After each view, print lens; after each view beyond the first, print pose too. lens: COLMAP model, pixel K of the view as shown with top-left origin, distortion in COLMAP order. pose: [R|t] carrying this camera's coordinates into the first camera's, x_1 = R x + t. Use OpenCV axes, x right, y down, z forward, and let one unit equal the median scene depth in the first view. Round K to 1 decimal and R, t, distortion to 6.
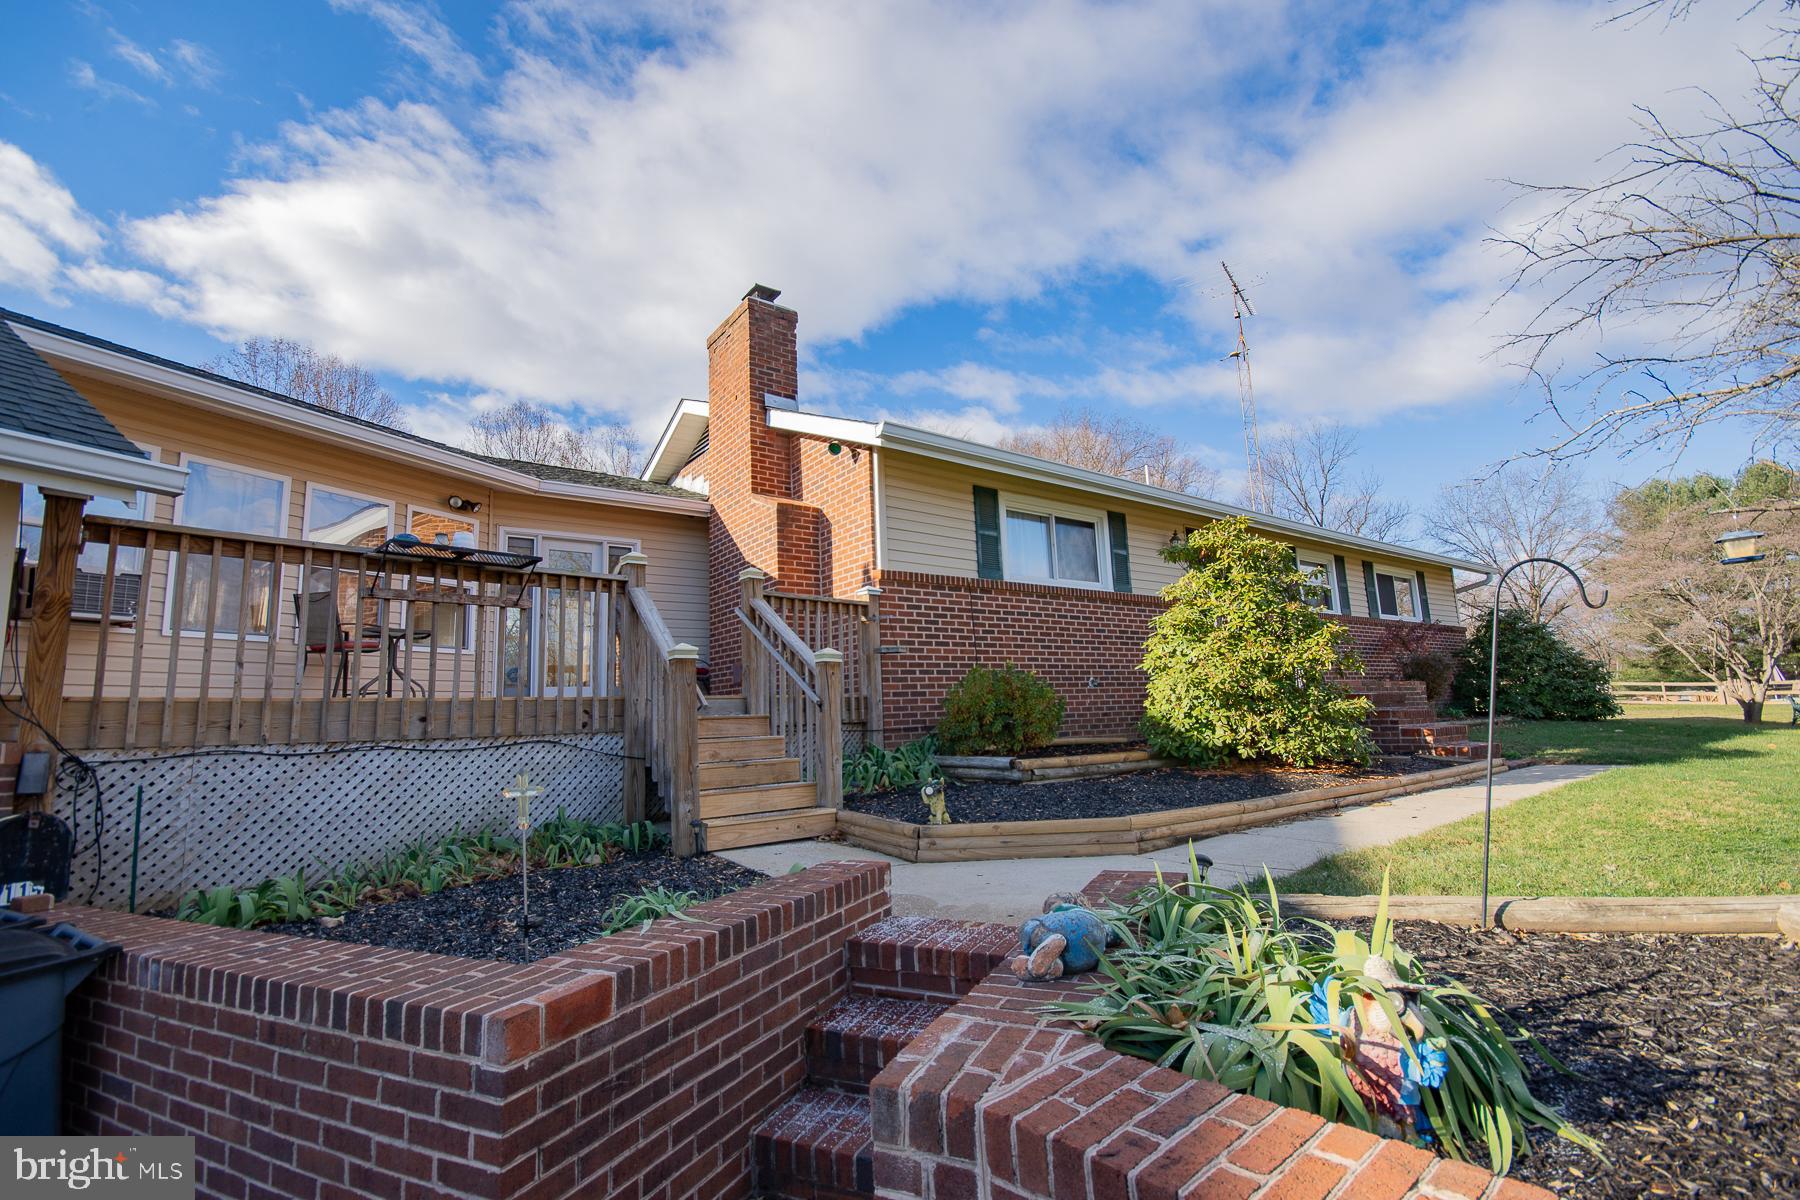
lens RADIAL K [[800.6, 0, 894.6], [0, 800.6, 606.2], [0, 0, 1]] dist [-0.002837, -0.000051]
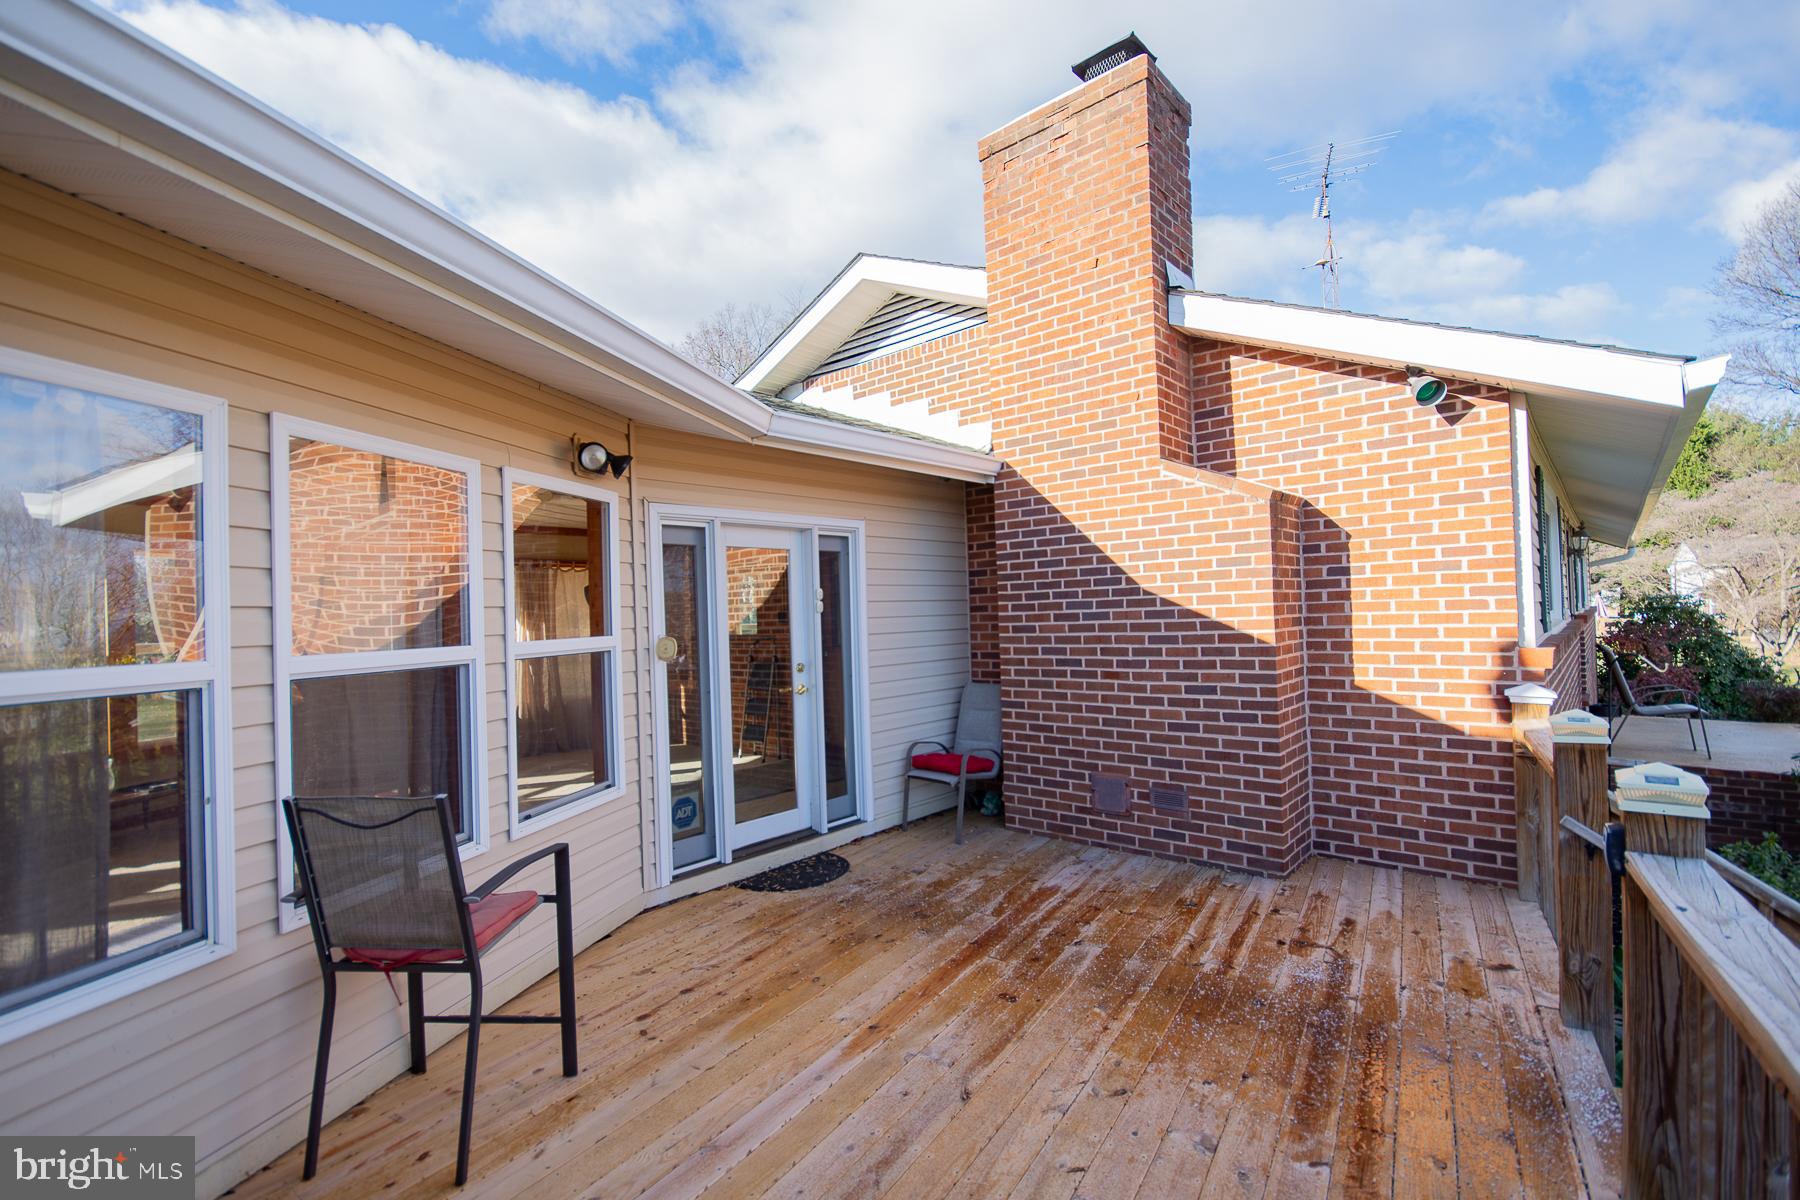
lens RADIAL K [[811.4, 0, 898.0], [0, 811.4, 606.0], [0, 0, 1]] dist [-0.002345, 0.000301]
pose [[0.978236, 0.011205, 0.207194, -0.557410], [-0.037526, 0.991629, 0.123544, -0.128536], [-0.204076, -0.128630, 0.970468, 0.627179]]
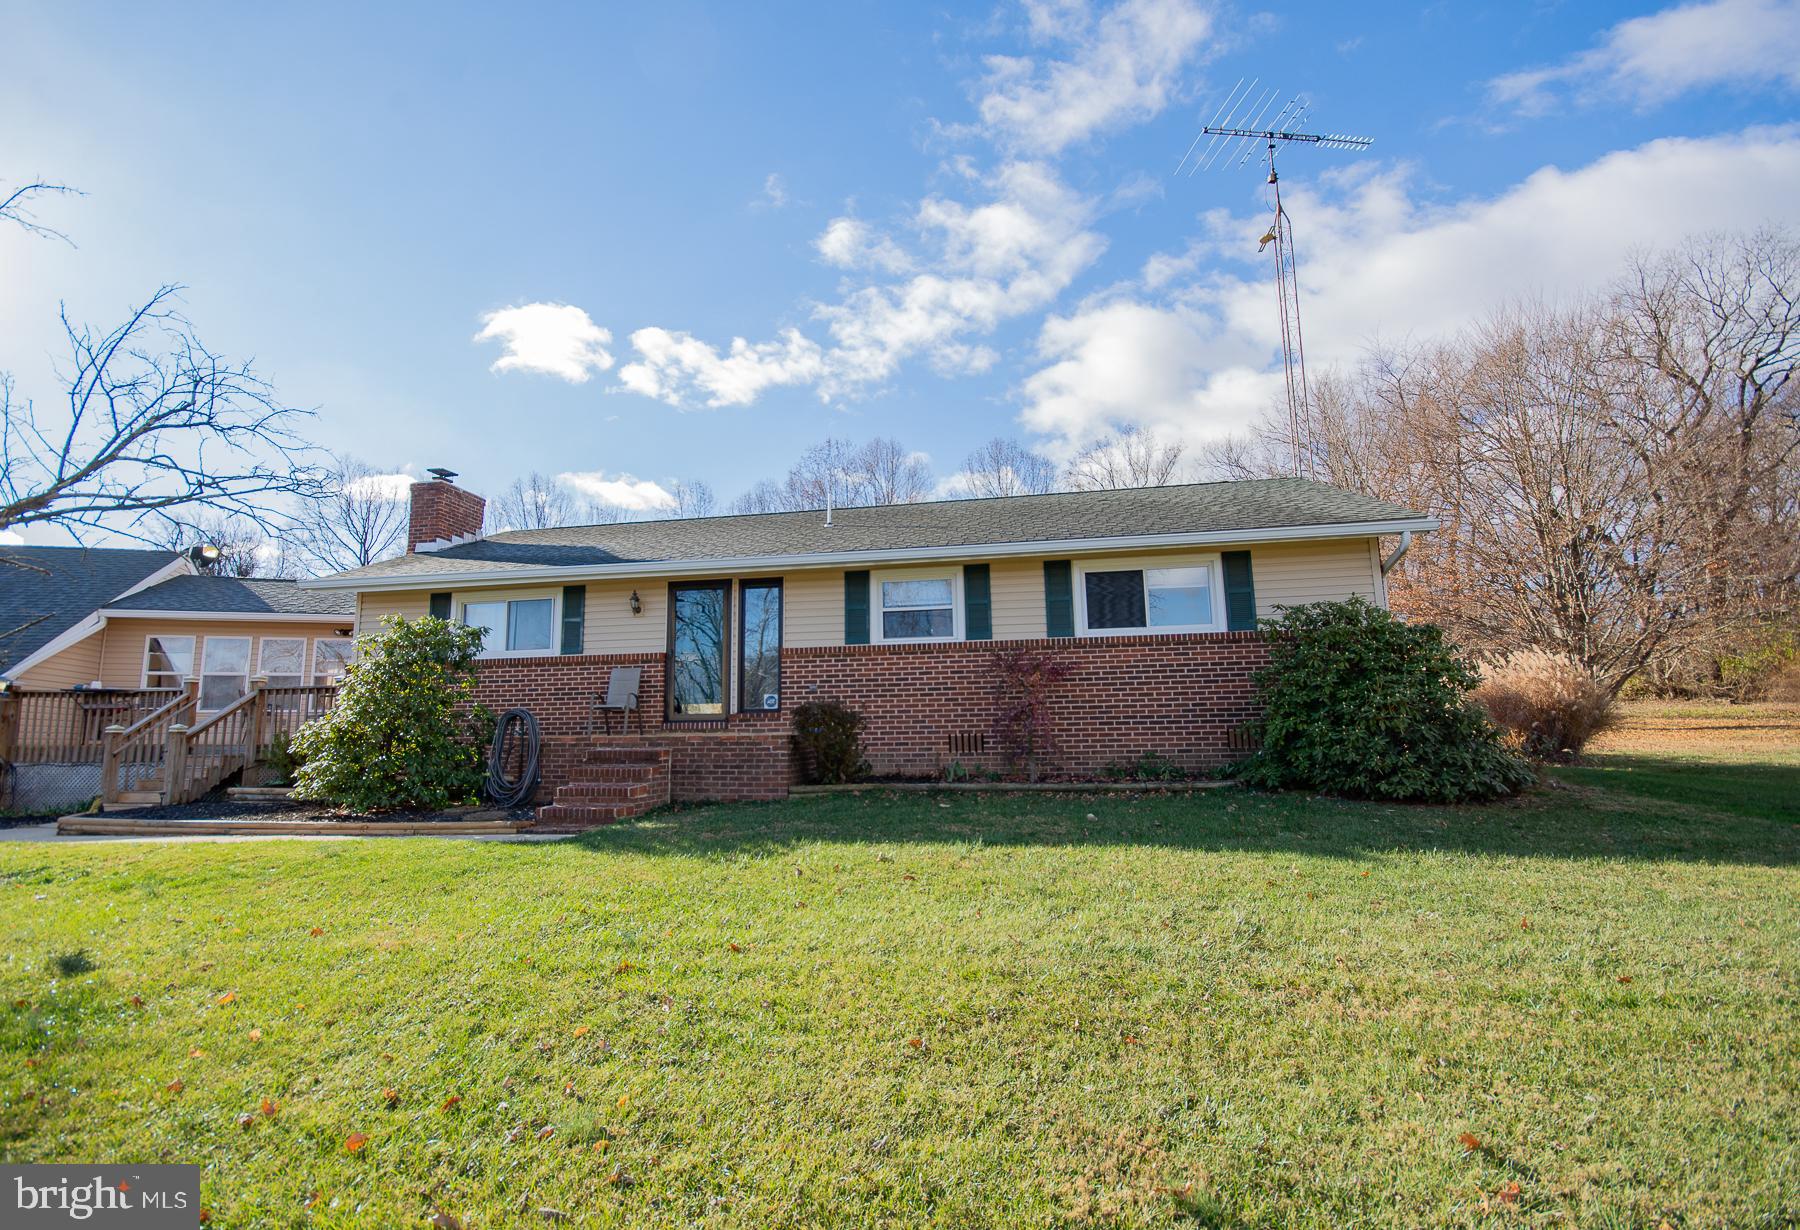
lens RADIAL K [[824.9, 0, 876.3], [0, 824.9, 622.8], [0, 0, 1]] dist [-0.003347, -0.000855]
pose [[0.676250, -0.075166, -0.732827, 2.037893], [0.092969, 0.995535, -0.016320, -0.002769], [0.730782, -0.057094, 0.680219, 0.697705]]
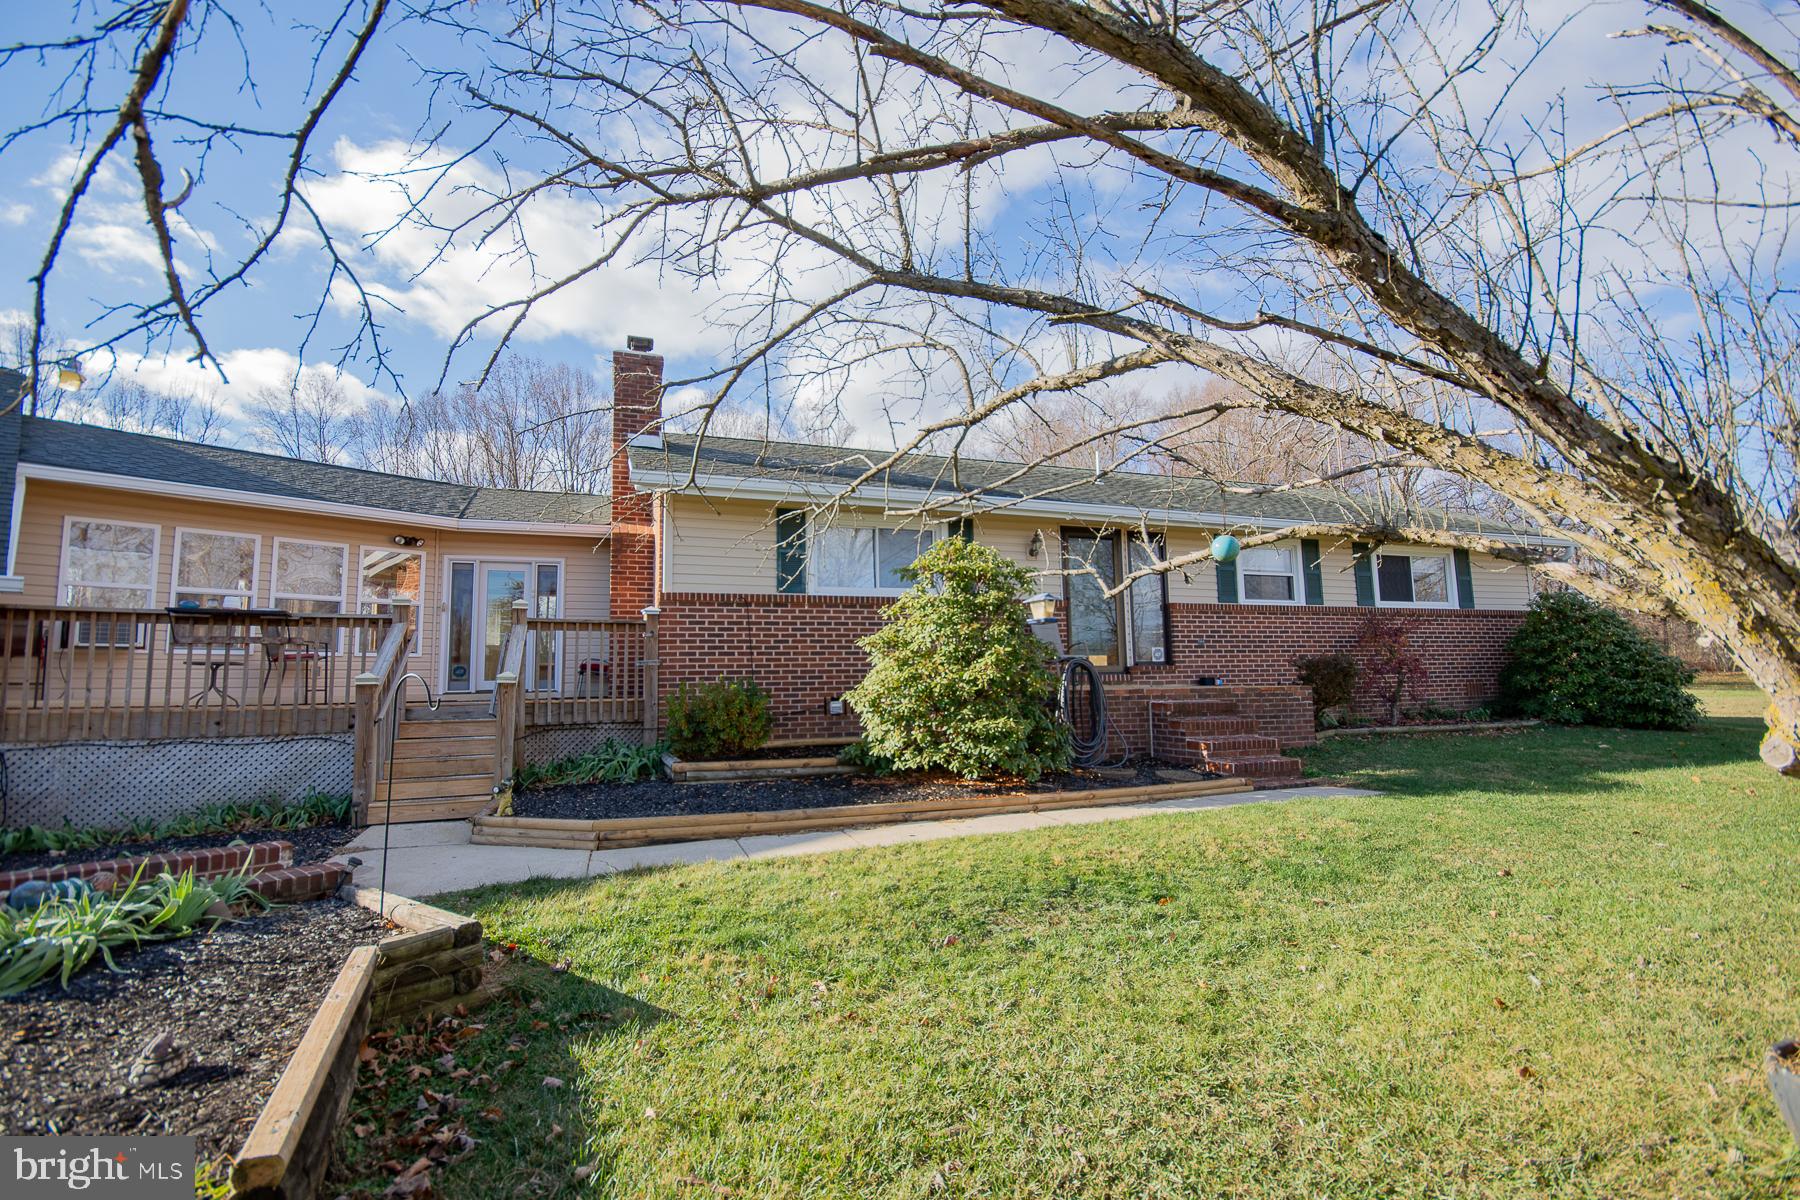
lens RADIAL K [[820.4, 0, 897.2], [0, 820.4, 597.1], [0, 0, 1]] dist [0.000752, -0.000506]
pose [[0.958209, -0.011035, -0.285855, 0.700611], [0.022371, 0.999086, 0.036423, -0.079336], [0.285192, -0.041295, 0.957580, -0.059332]]
